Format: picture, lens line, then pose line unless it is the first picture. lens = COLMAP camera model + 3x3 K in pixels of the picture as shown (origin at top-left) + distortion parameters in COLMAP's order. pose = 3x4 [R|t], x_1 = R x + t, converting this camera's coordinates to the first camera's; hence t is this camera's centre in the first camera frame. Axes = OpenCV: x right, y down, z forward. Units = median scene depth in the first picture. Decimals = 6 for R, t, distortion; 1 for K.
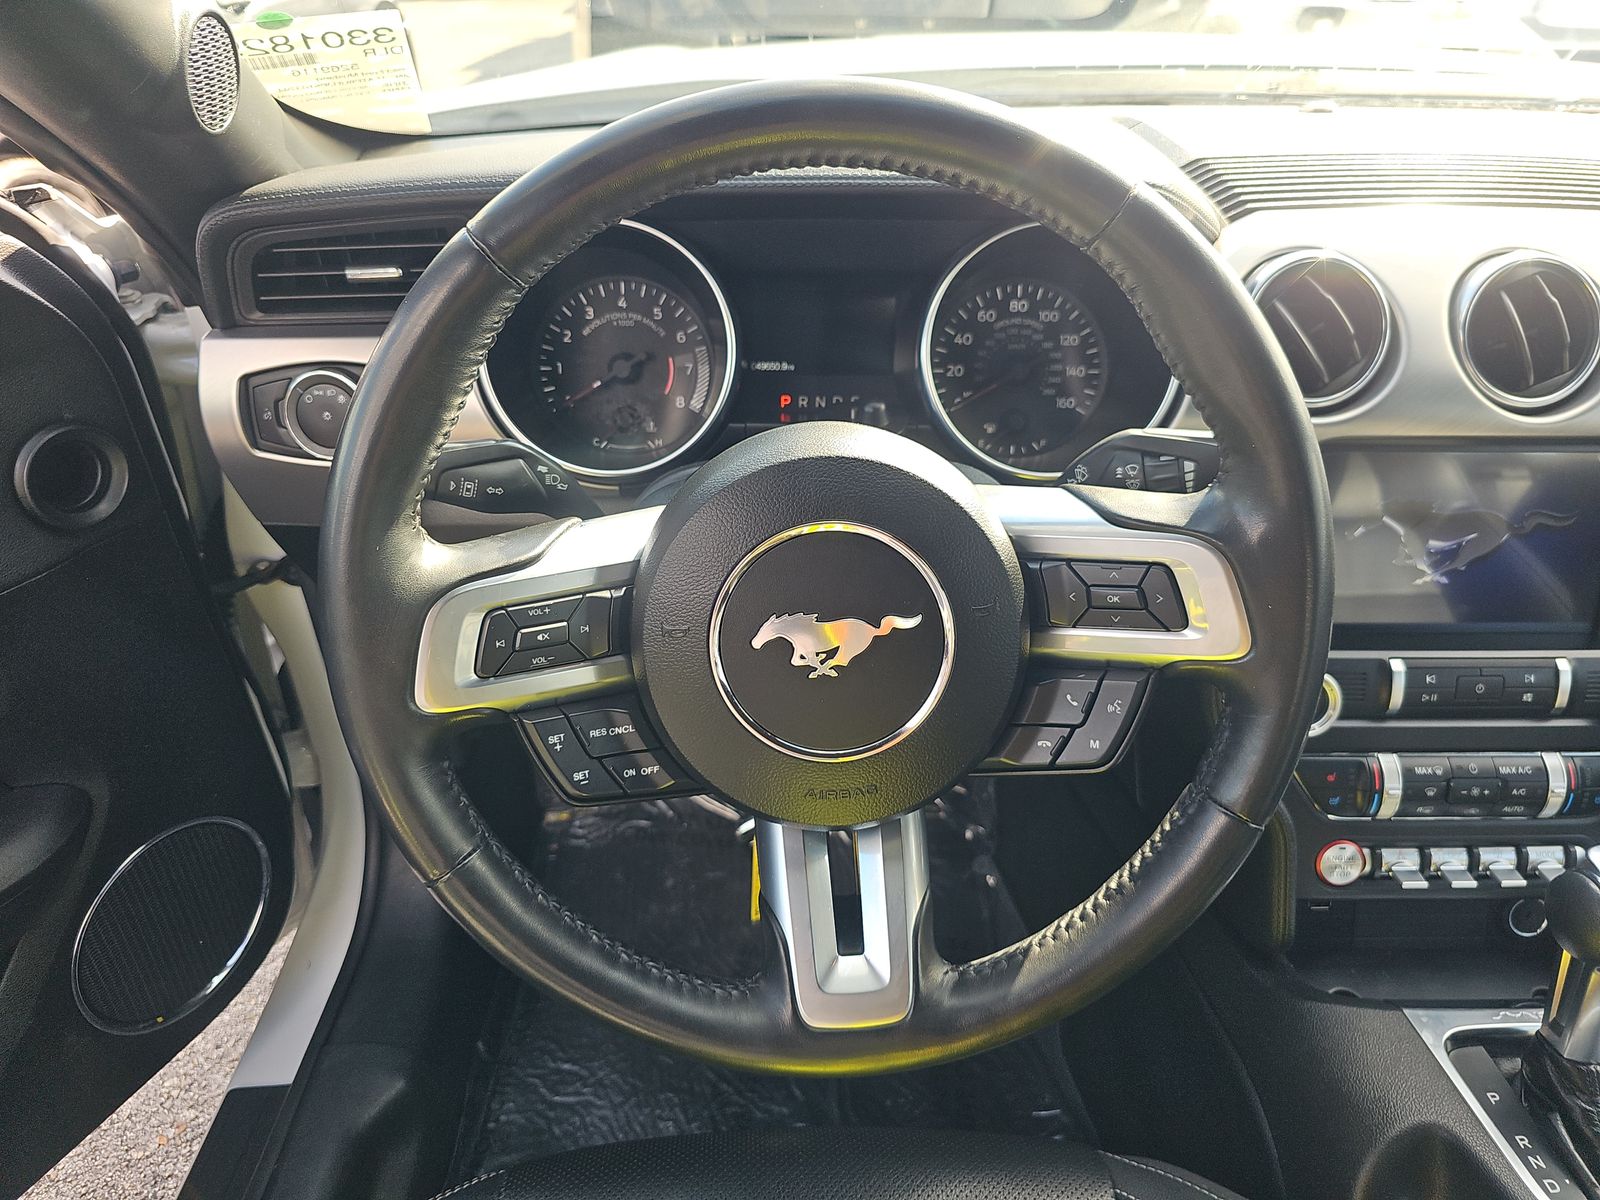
lens RADIAL K [[1046.4, 0, 800.0], [0, 1046.4, 600.0], [0, 0, 1]] dist [0.062971, -0.054618]
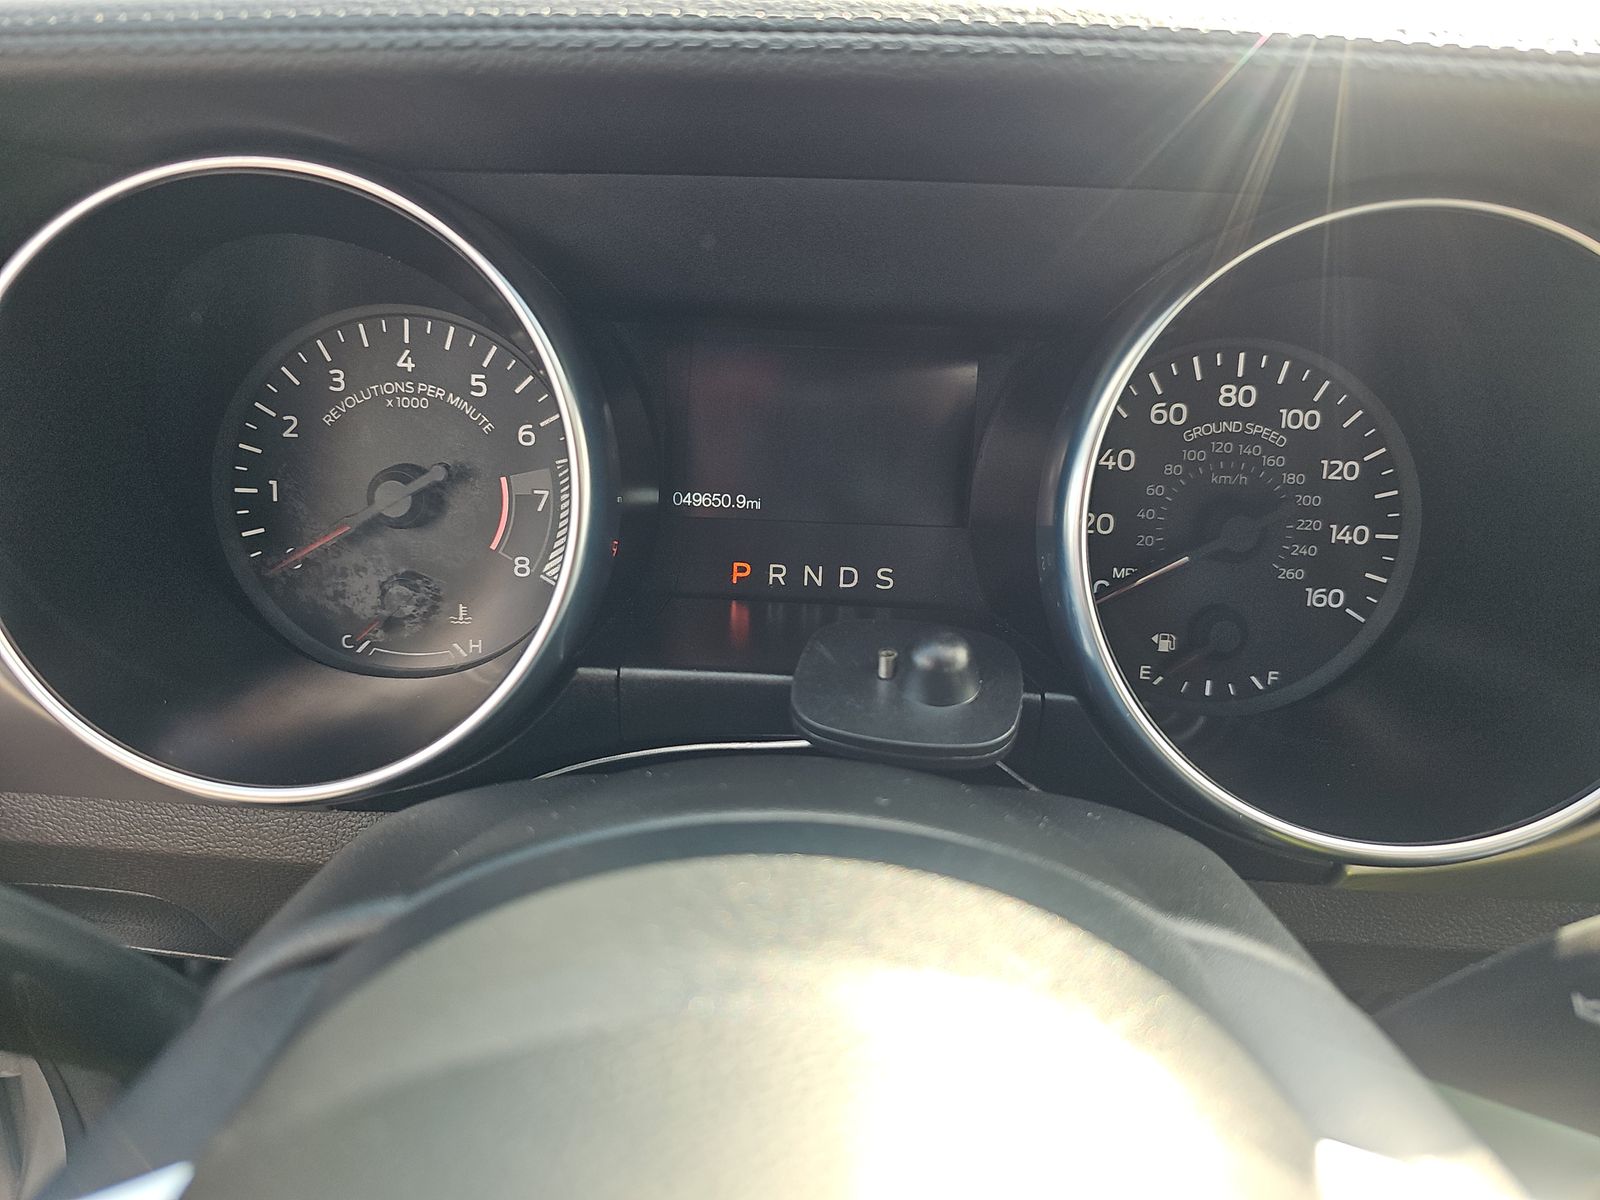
lens RADIAL K [[1059.7, 0, 800.0], [0, 1059.7, 600.0], [0, 0, 1]] dist [0.000648, -0.000257]
pose [[0.999211, 0.036724, -0.015127, 0.021252], [-0.037153, 0.998886, -0.029103, -0.165710], [0.014041, 0.029642, 0.999462, 0.521755]]
